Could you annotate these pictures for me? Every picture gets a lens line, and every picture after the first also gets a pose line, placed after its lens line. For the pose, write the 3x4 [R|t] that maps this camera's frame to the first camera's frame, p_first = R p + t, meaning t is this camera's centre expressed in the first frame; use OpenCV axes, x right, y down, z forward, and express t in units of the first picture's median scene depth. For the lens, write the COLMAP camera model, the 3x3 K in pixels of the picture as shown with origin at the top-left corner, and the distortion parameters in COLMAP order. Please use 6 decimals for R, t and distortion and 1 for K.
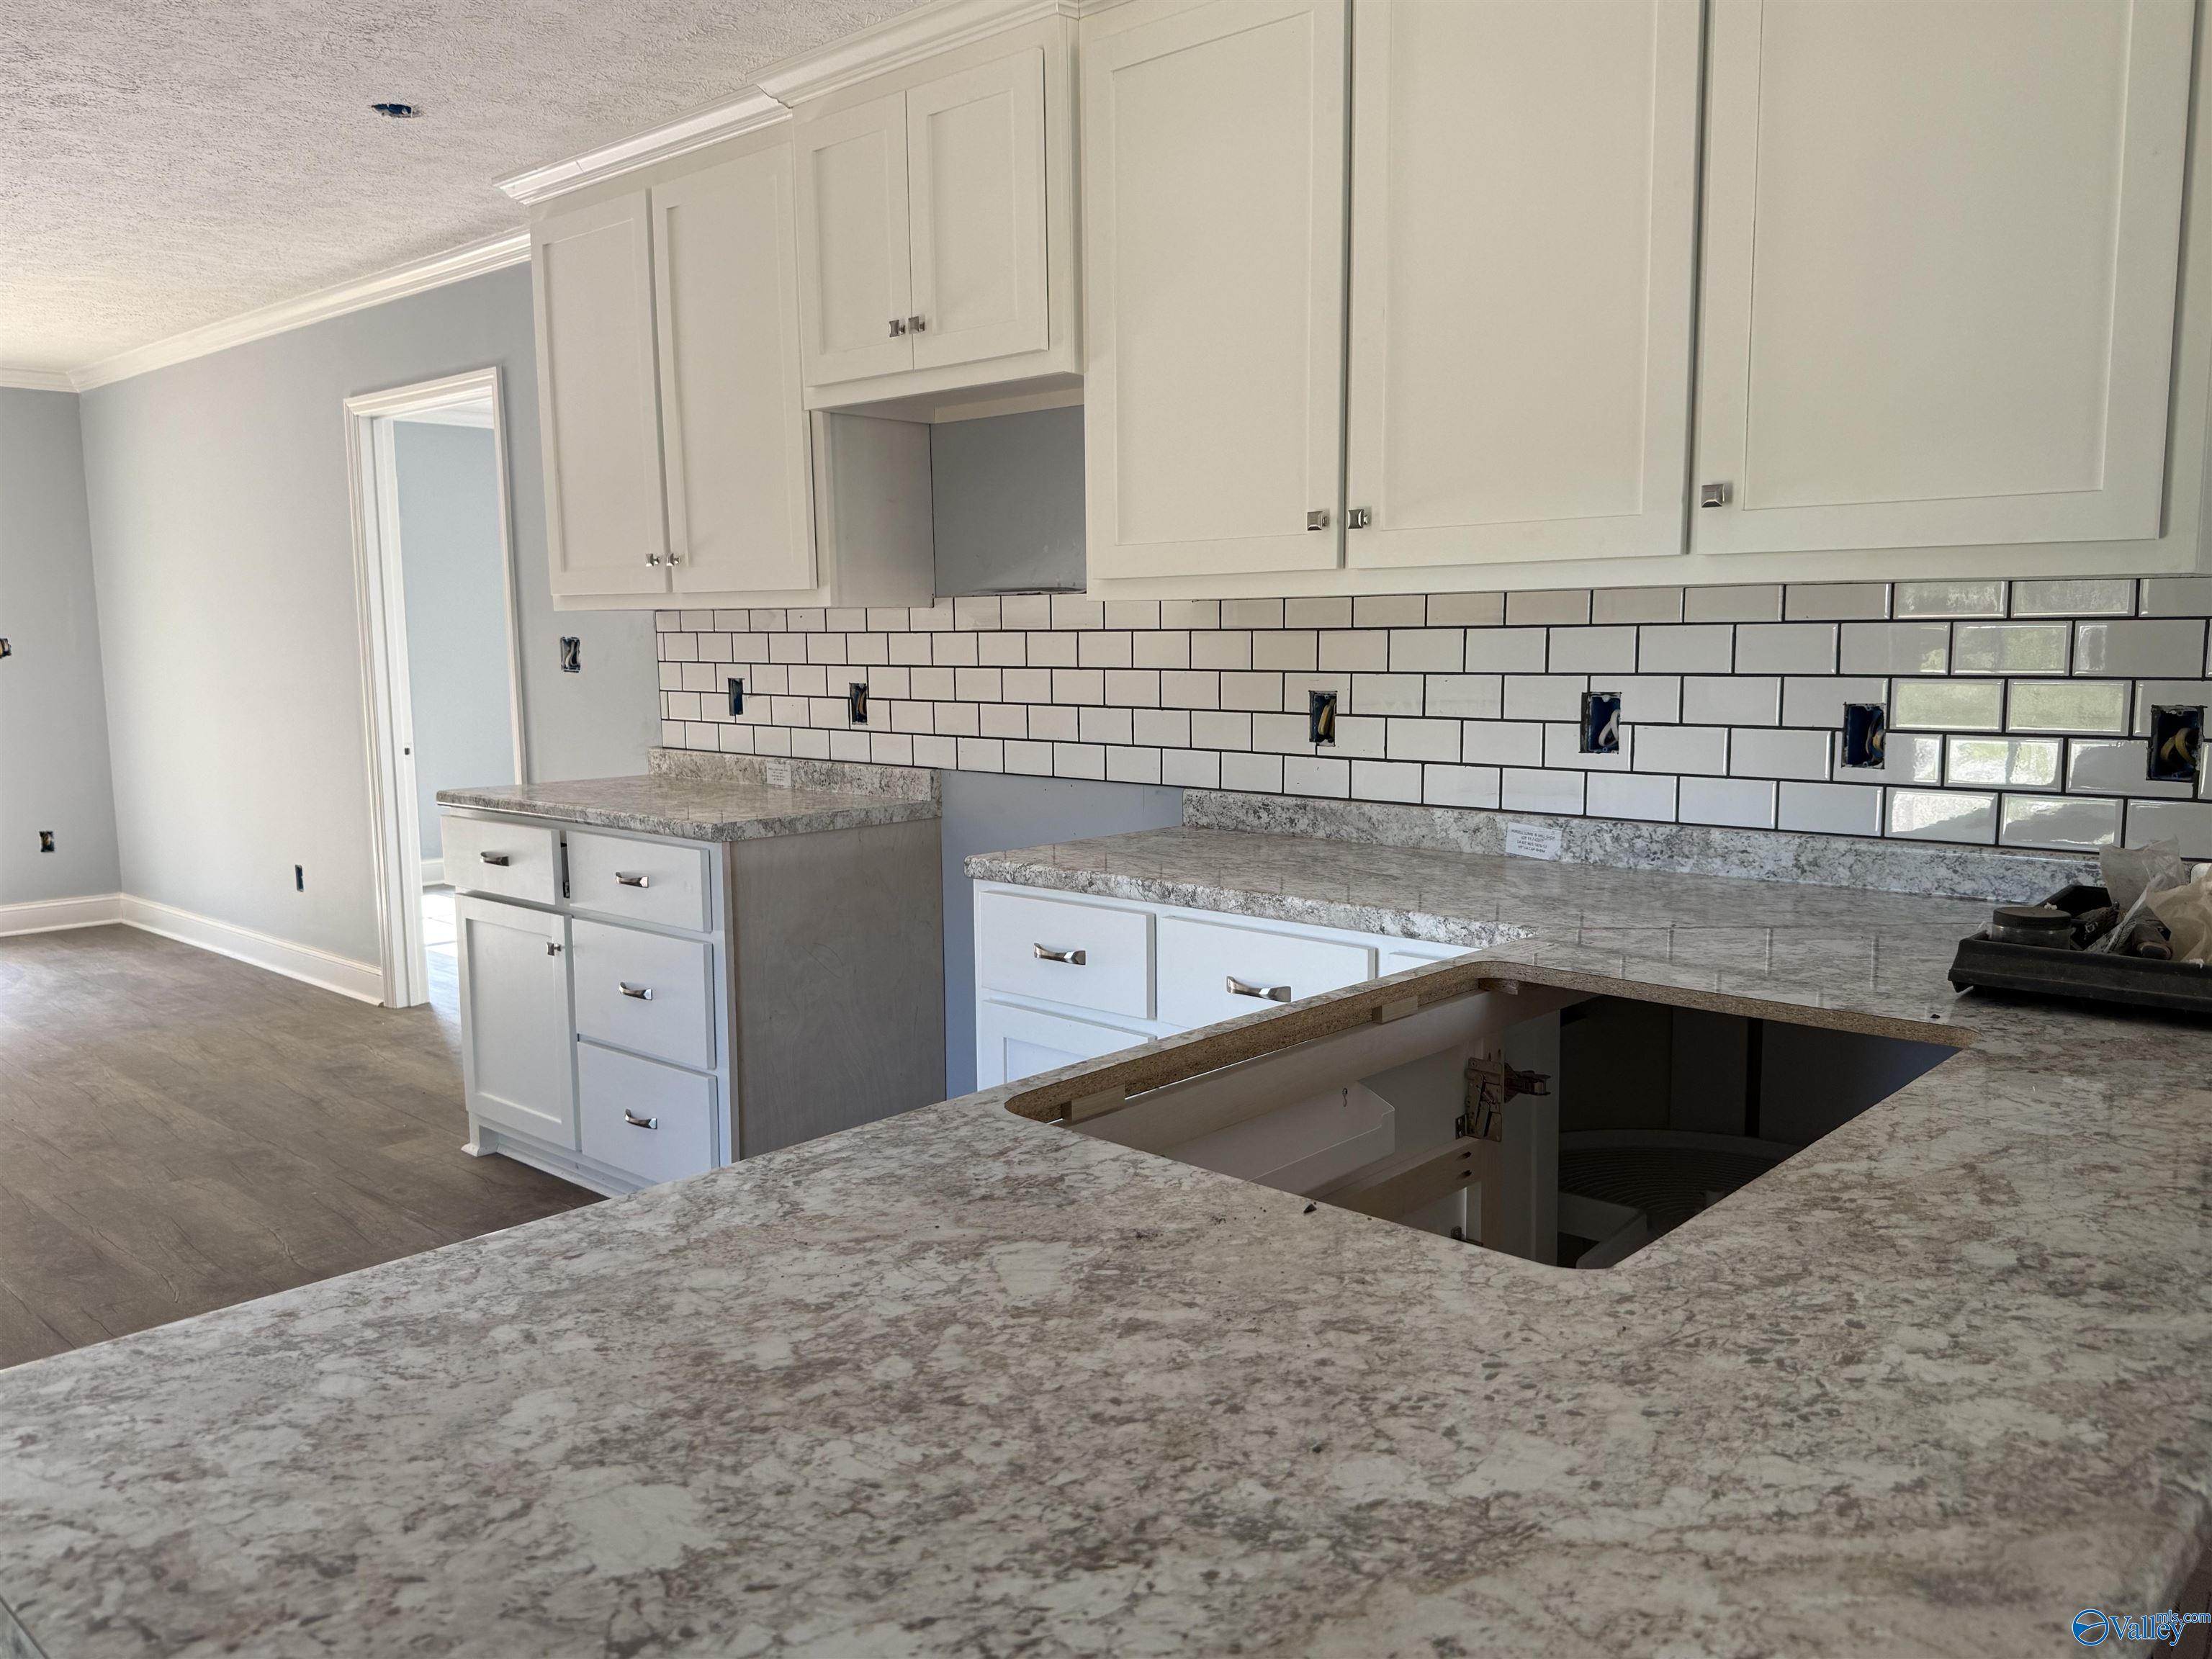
lens RADIAL K [[1726.8, 0, 1098.8], [0, 1726.8, 833.4], [0, 0, 1]] dist [0.050768, -0.078882]
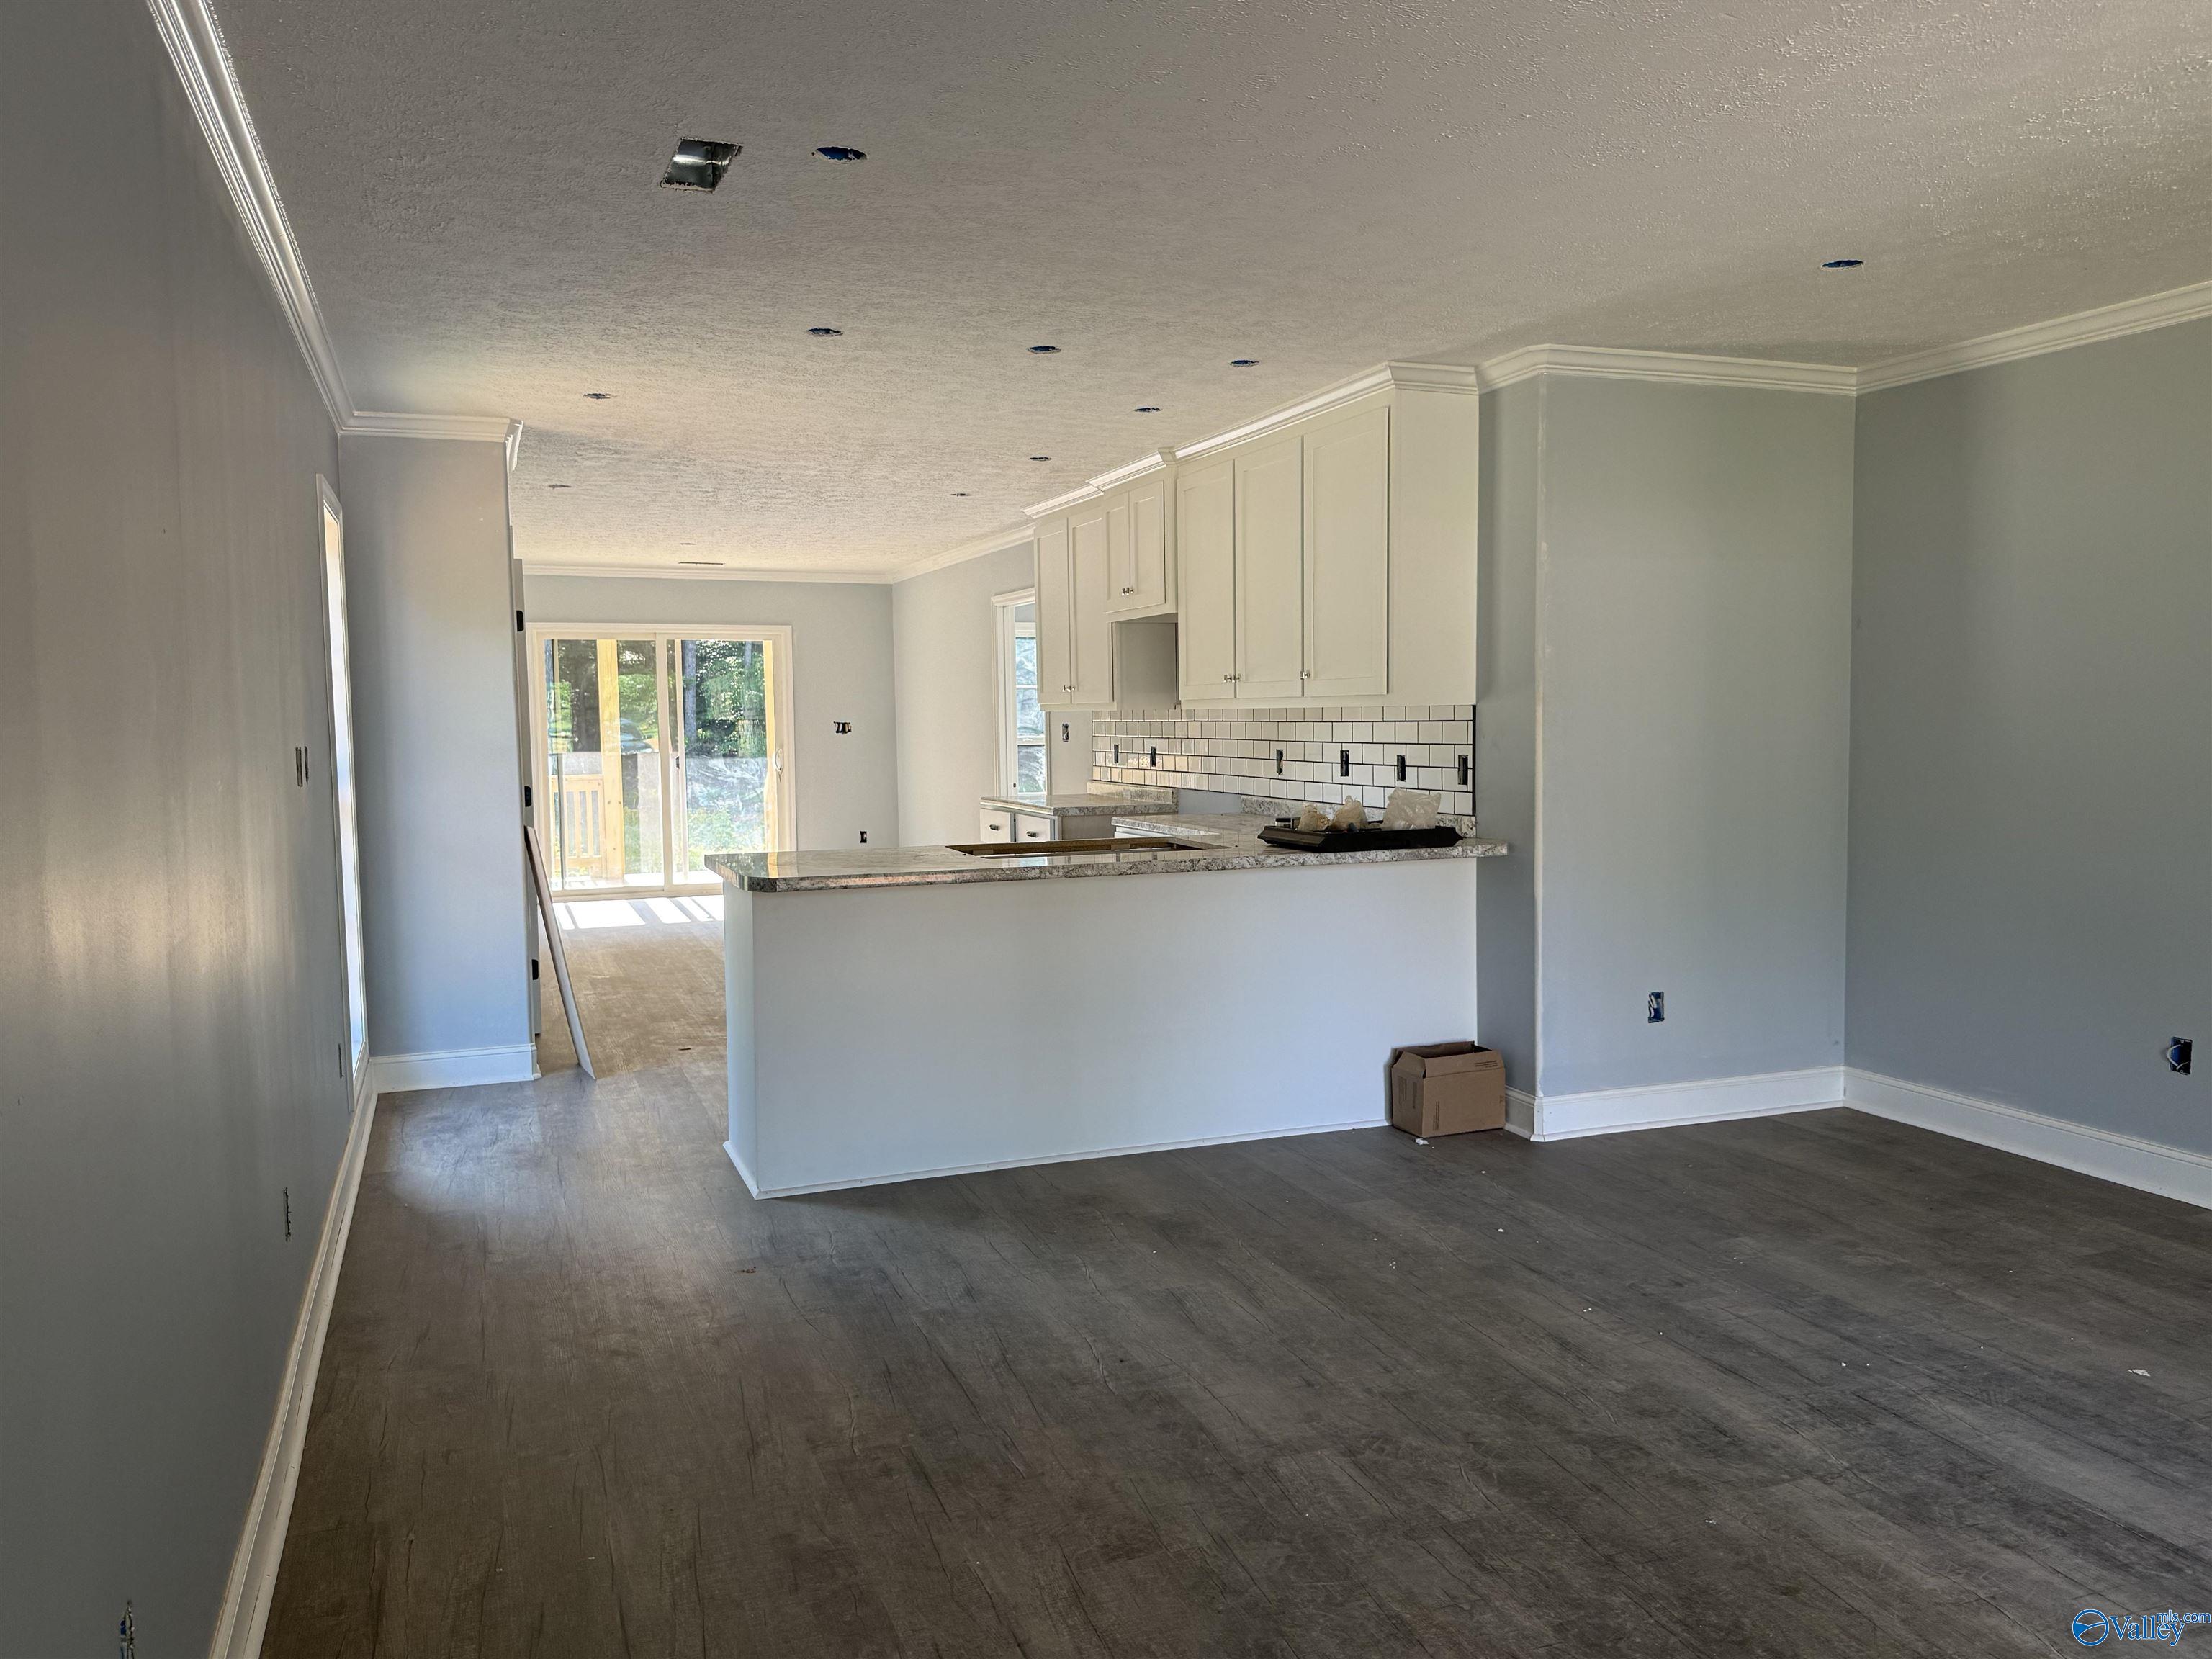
lens RADIAL K [[1726.8, 0, 1111.5], [0, 1726.8, 827.9], [0, 0, 1]] dist [0.050768, -0.078882]
pose [[0.897425, 0.030159, -0.440134, 0.913513], [-0.051826, 0.997960, -0.037292, 0.111120], [0.438112, 0.056277, 0.897157, -1.076329]]
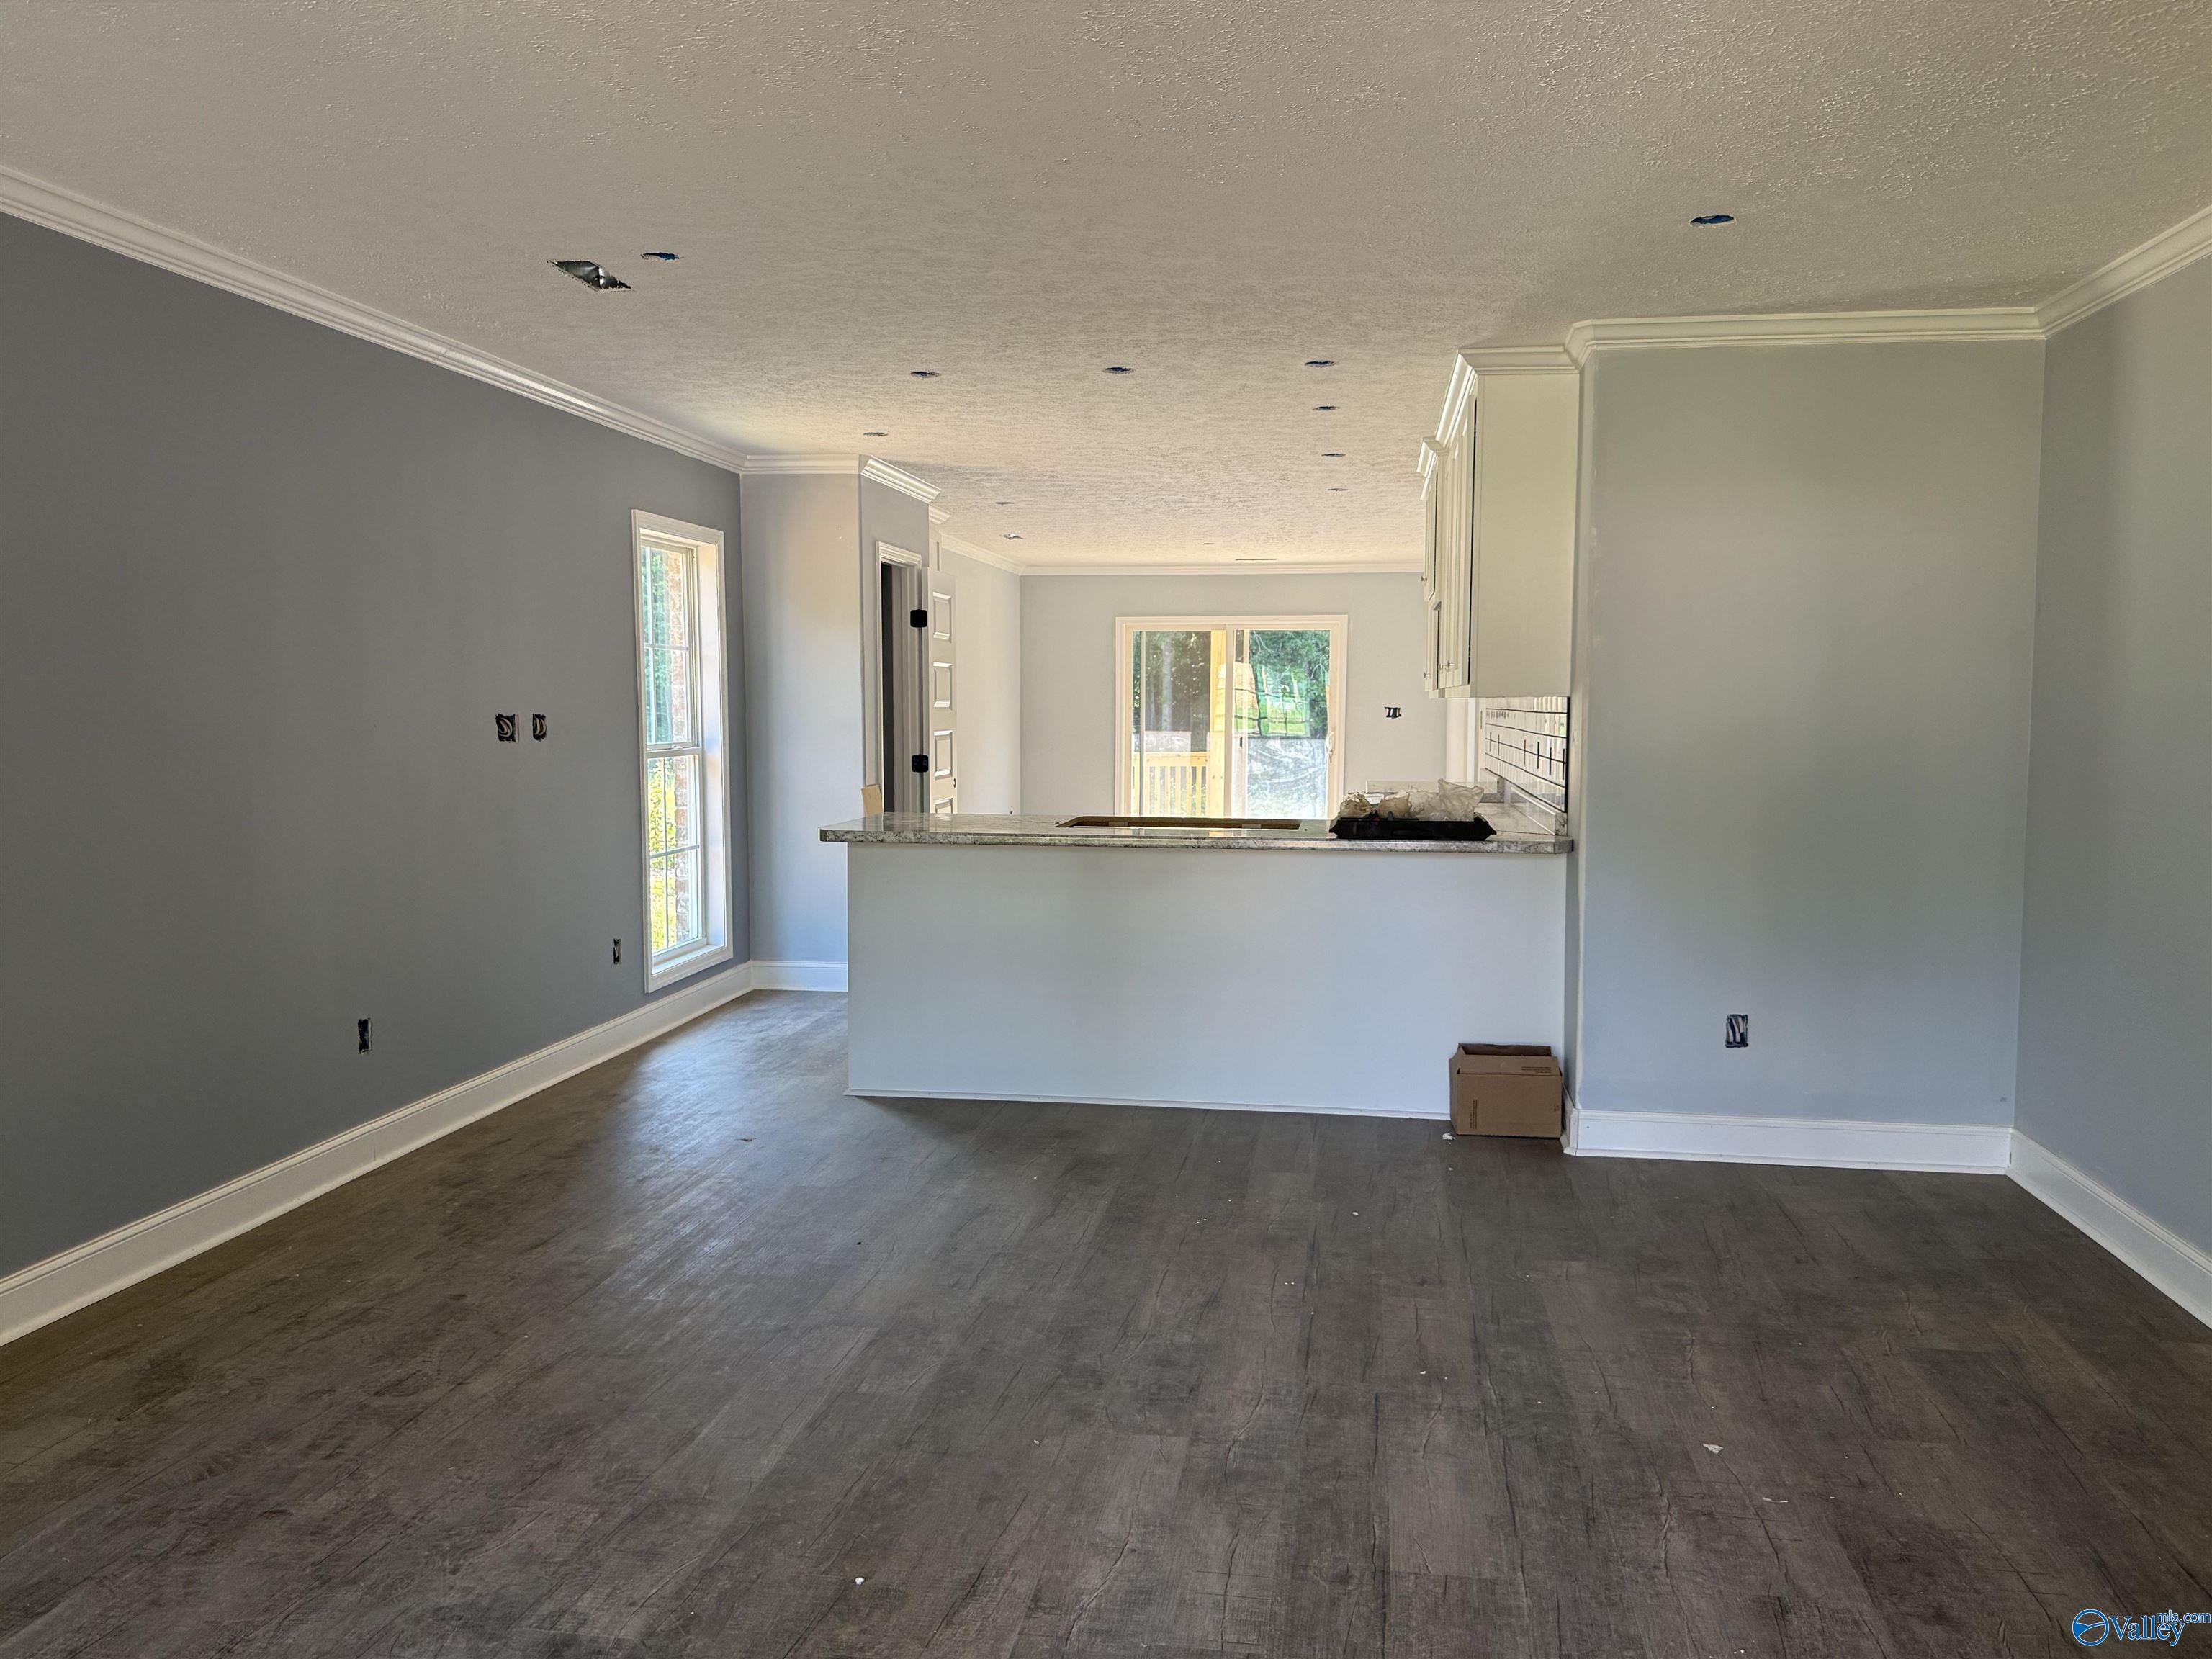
lens RADIAL K [[1726.8, 0, 1112.5], [0, 1726.8, 828.3], [0, 0, 1]] dist [0.050768, -0.078882]
pose [[0.548359, 0.075550, -0.832823, 1.765765], [-0.113225, 0.993447, 0.015570, 0.042859], [0.828542, 0.085758, 0.553320, -0.564491]]
